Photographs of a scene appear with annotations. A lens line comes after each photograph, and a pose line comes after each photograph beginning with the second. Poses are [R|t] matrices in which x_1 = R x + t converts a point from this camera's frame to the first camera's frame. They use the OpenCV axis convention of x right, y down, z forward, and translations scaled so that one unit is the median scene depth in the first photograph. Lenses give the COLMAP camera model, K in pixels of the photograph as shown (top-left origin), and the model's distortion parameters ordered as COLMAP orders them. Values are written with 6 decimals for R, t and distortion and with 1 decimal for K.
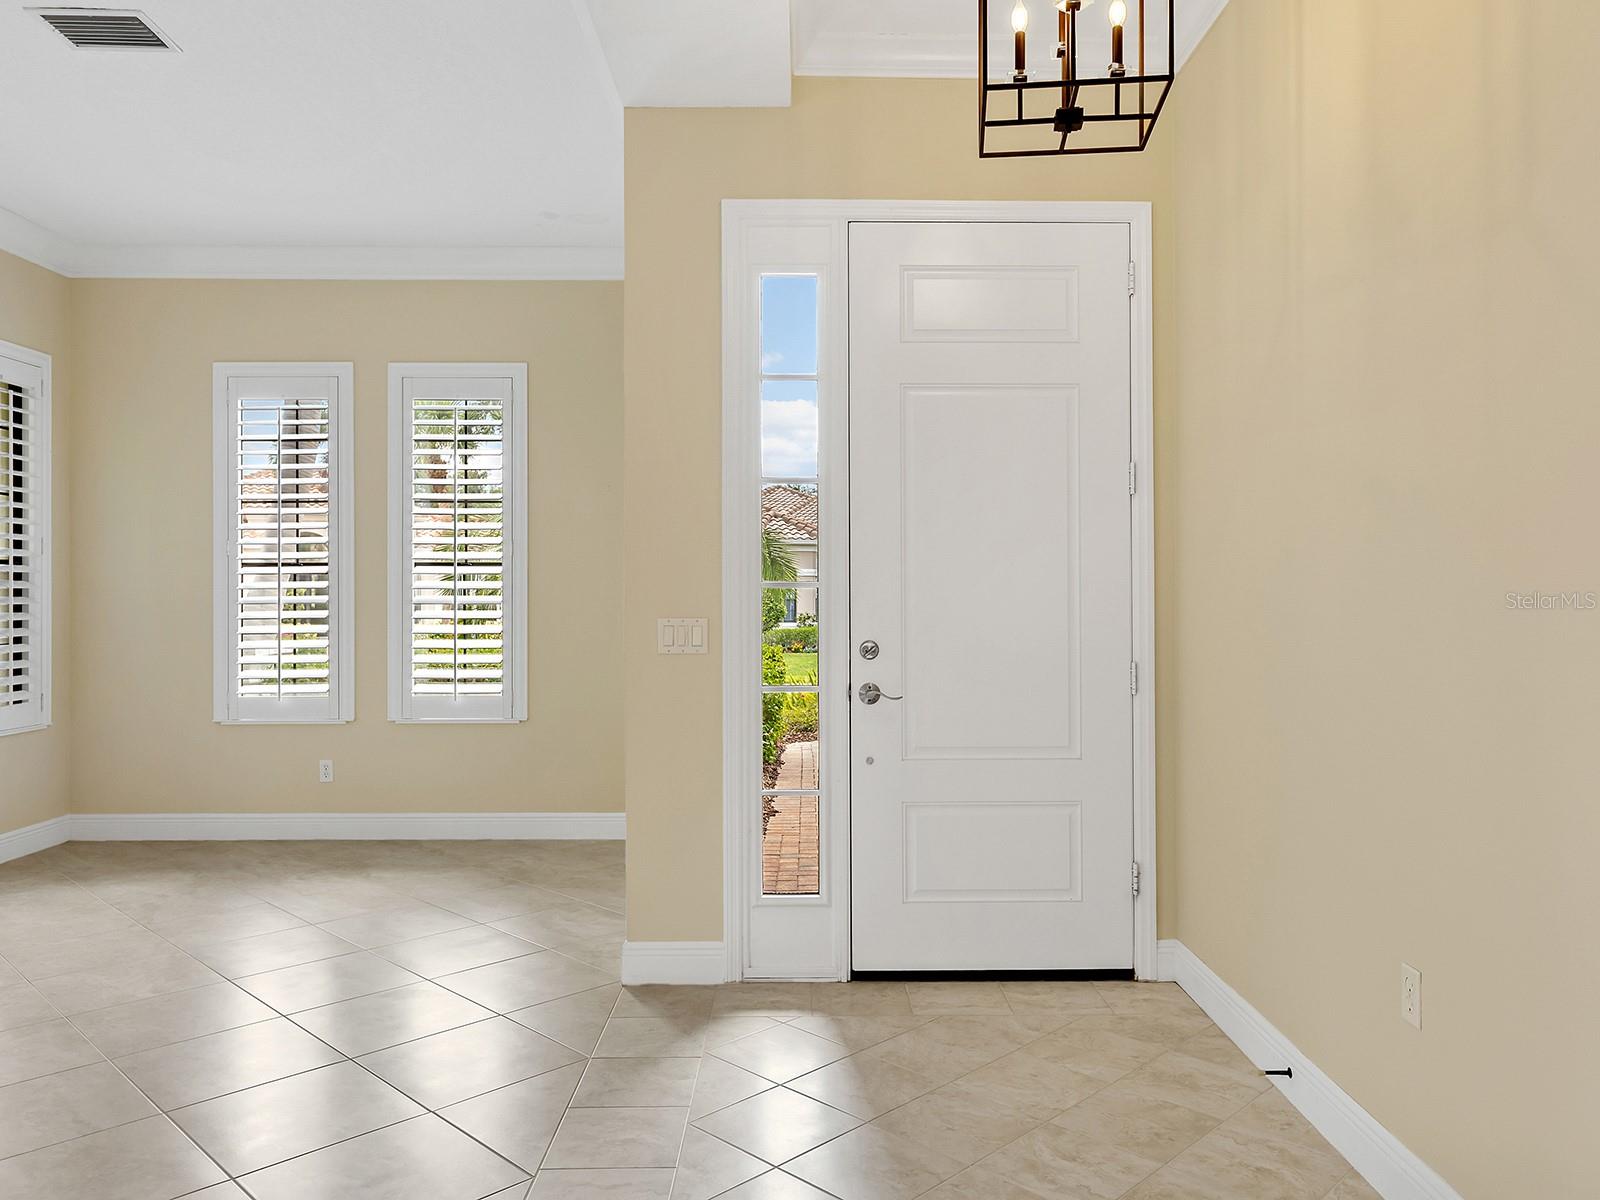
lens RADIAL K [[1150.3, 0, 829.9], [0, 1150.3, 594.7], [0, 0, 1]] dist [-0.008465, -0.002969]
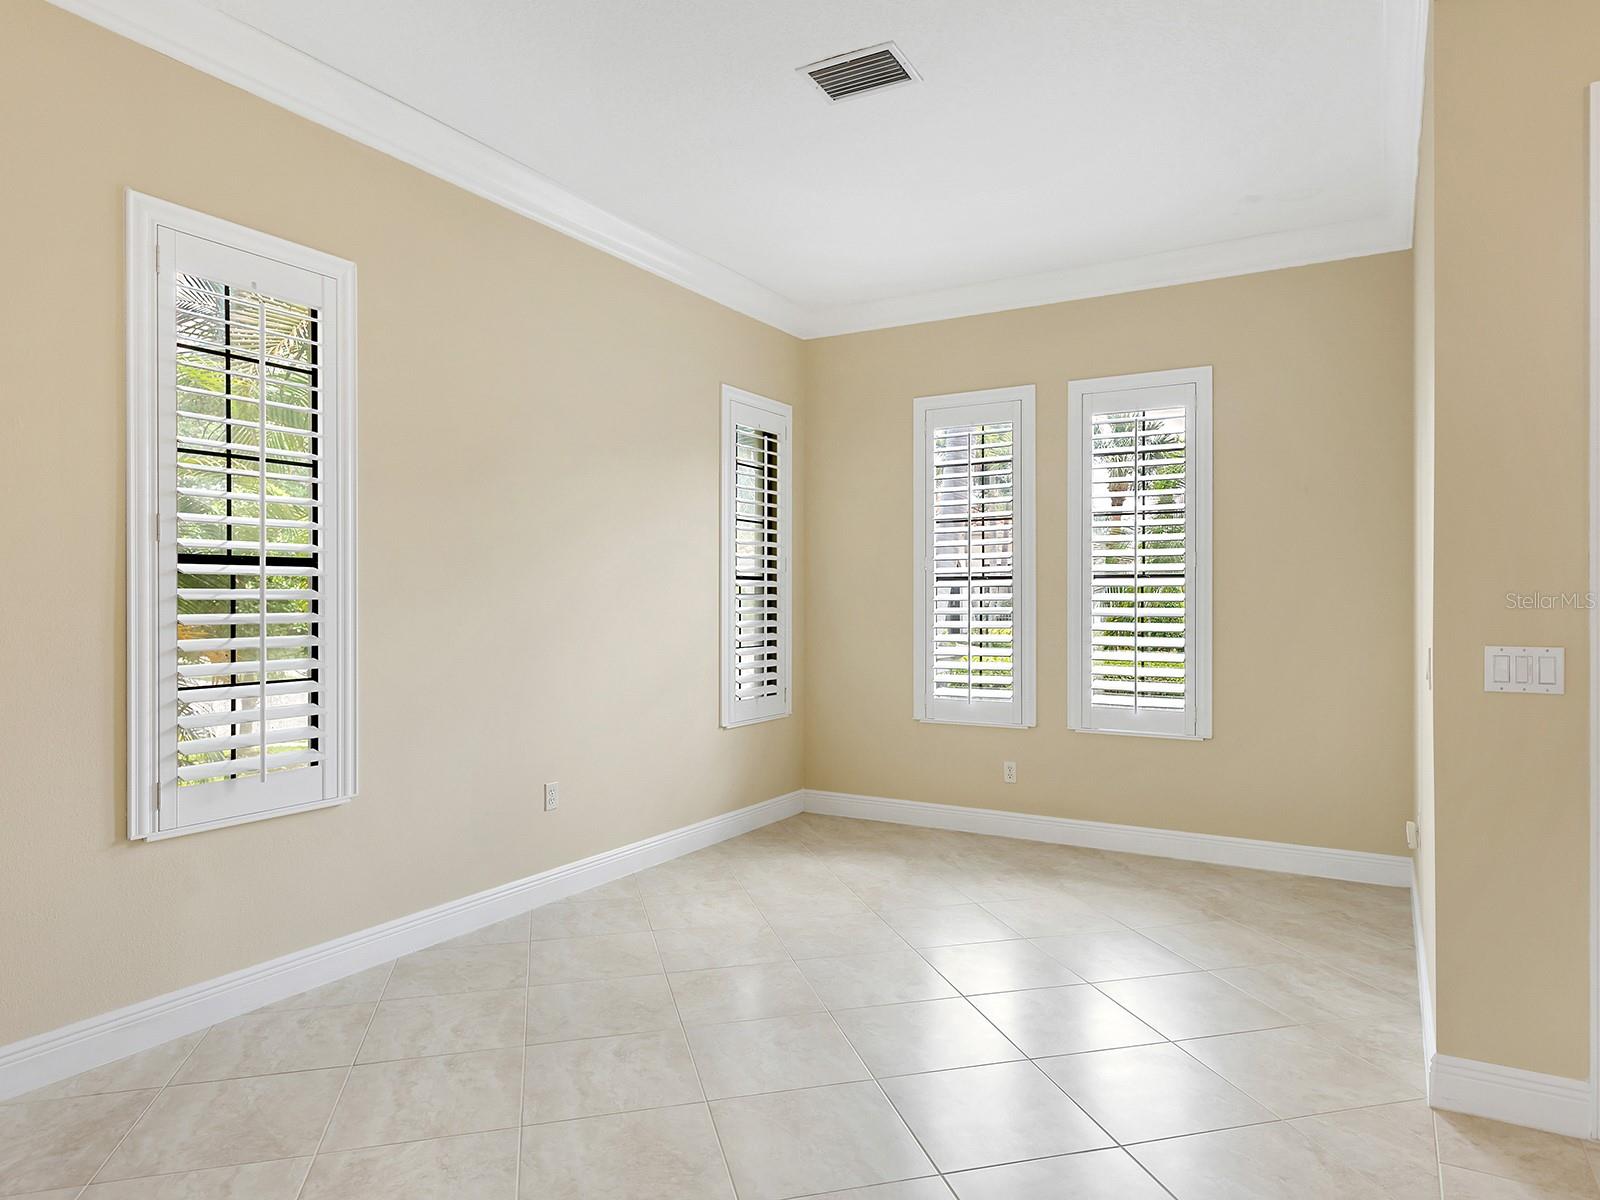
lens RADIAL K [[988.1, 0, 800.0], [0, 988.1, 600.0], [0, 0, 1]] dist [-0.007390, -0.001713]
pose [[0.848379, 0.001992, -0.529385, -0.121539], [-0.001807, 0.999998, 0.000866, -0.006388], [0.529386, 0.000221, 0.848381, 0.122744]]
